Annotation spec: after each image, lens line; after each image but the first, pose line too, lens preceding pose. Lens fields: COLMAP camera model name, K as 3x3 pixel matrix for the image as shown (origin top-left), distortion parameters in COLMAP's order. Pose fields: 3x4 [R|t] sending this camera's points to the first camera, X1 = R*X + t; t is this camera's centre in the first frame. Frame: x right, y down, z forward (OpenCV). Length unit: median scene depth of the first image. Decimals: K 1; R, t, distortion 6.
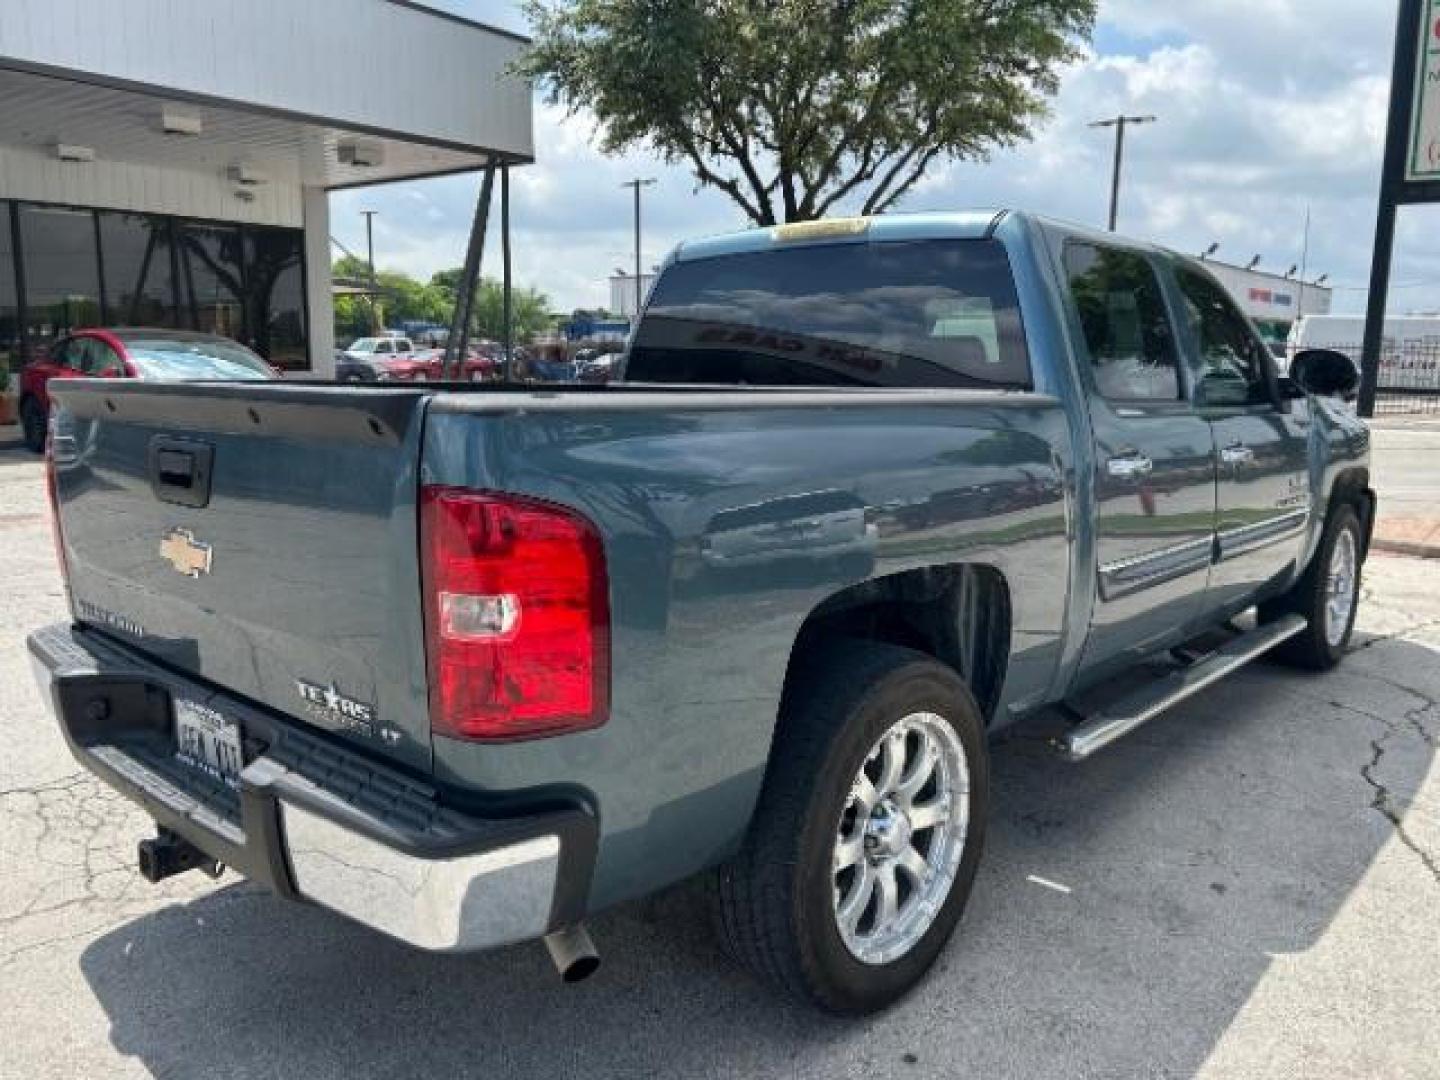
lens RADIAL K [[1099.6, 0, 728.3], [0, 1099.6, 535.1], [0, 0, 1]] dist [0.009906, -0.003980]
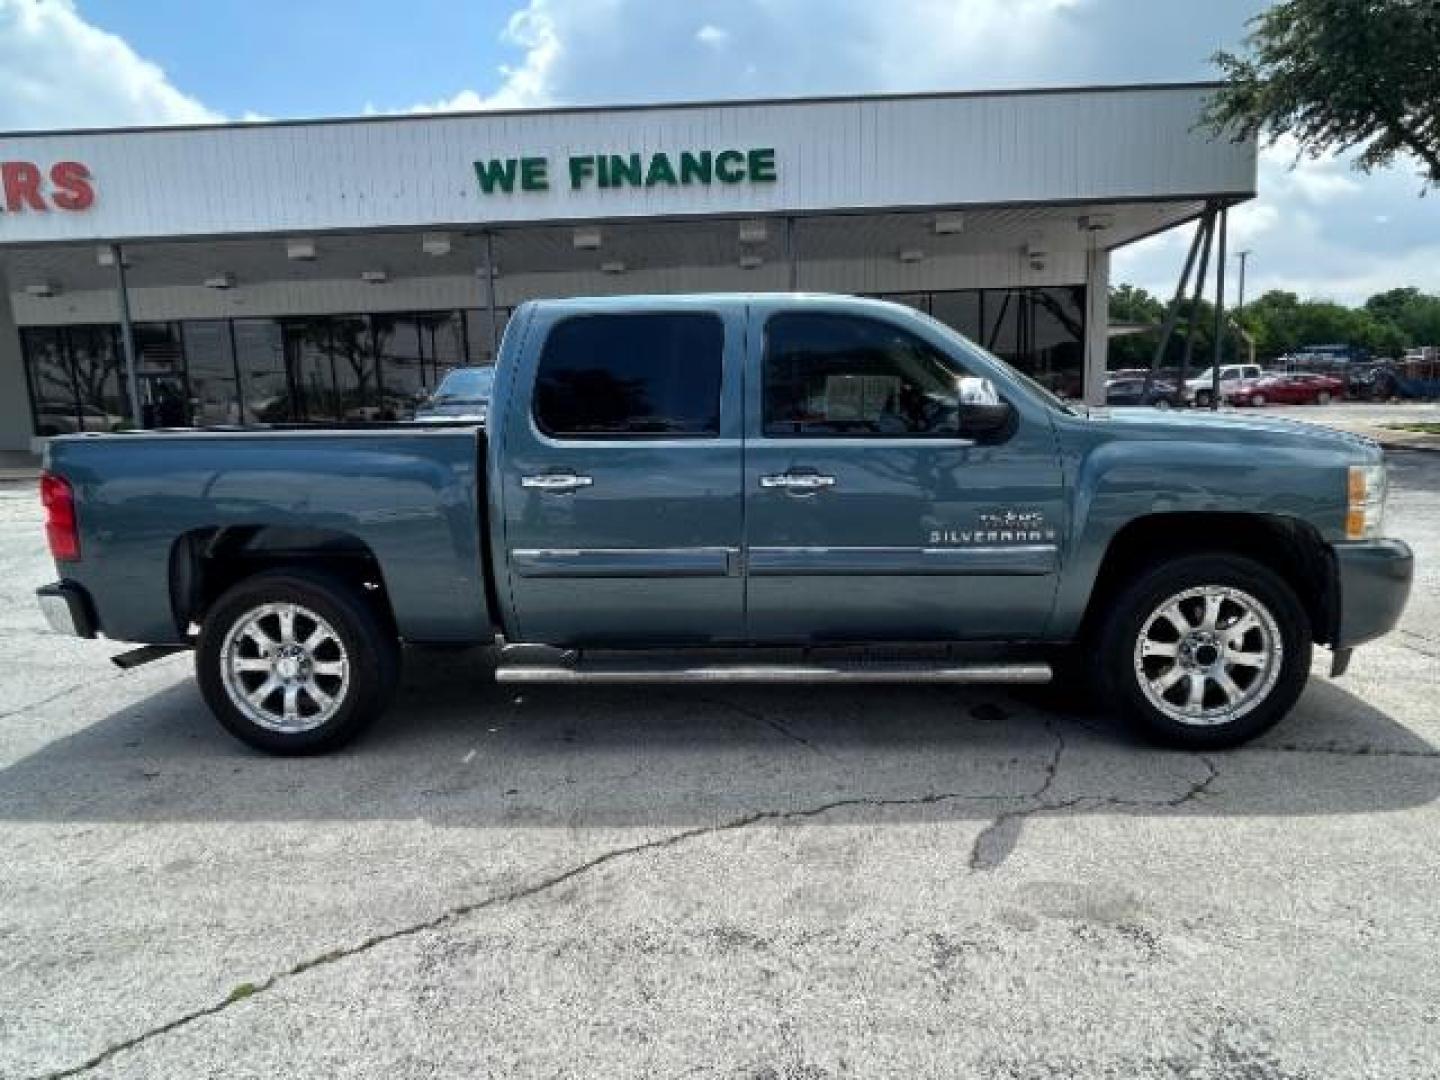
lens RADIAL K [[898.8, 0, 720.0], [0, 898.8, 540.0], [0, 0, 1]] dist [-0.006550, -0.002080]
pose [[0.616956, 0.095101, -0.781230, 0.251983], [-0.087059, 0.994827, 0.052350, -0.013359], [0.782167, 0.035715, 0.622044, 0.085130]]
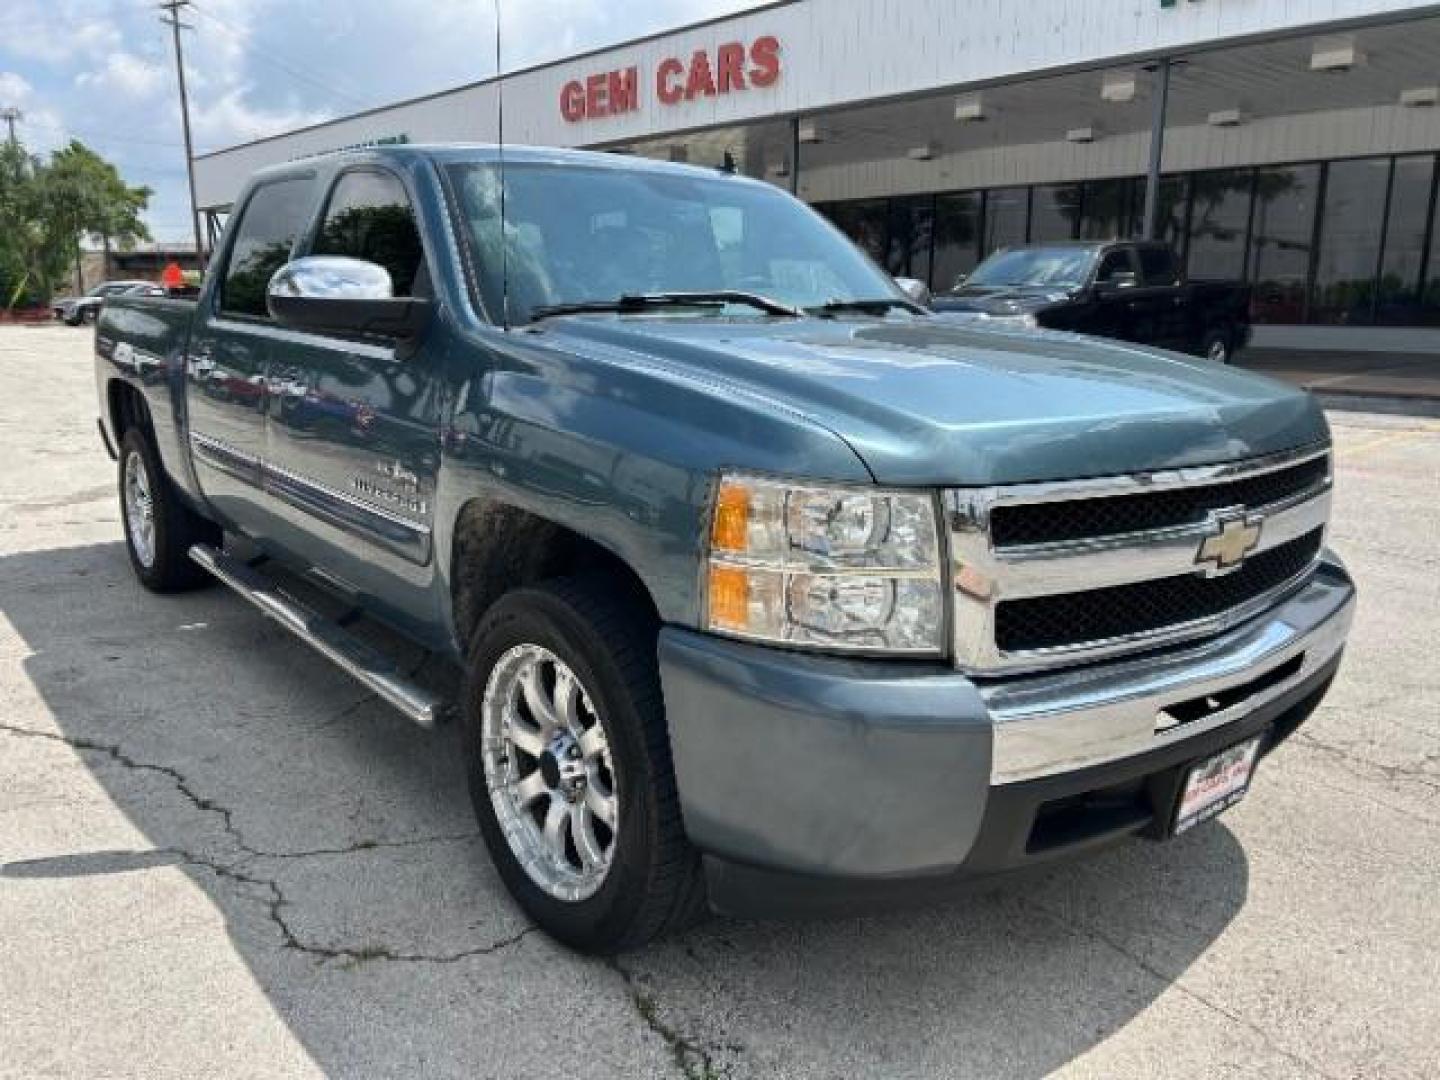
lens RADIAL K [[1099.6, 0, 728.3], [0, 1099.6, 535.1], [0, 0, 1]] dist [0.009906, -0.003980]
pose [[-0.157418, 0.197633, -0.967554, 0.290227], [-0.165356, 0.960662, 0.223128, -0.050345], [0.973590, 0.195116, -0.118546, 0.332370]]
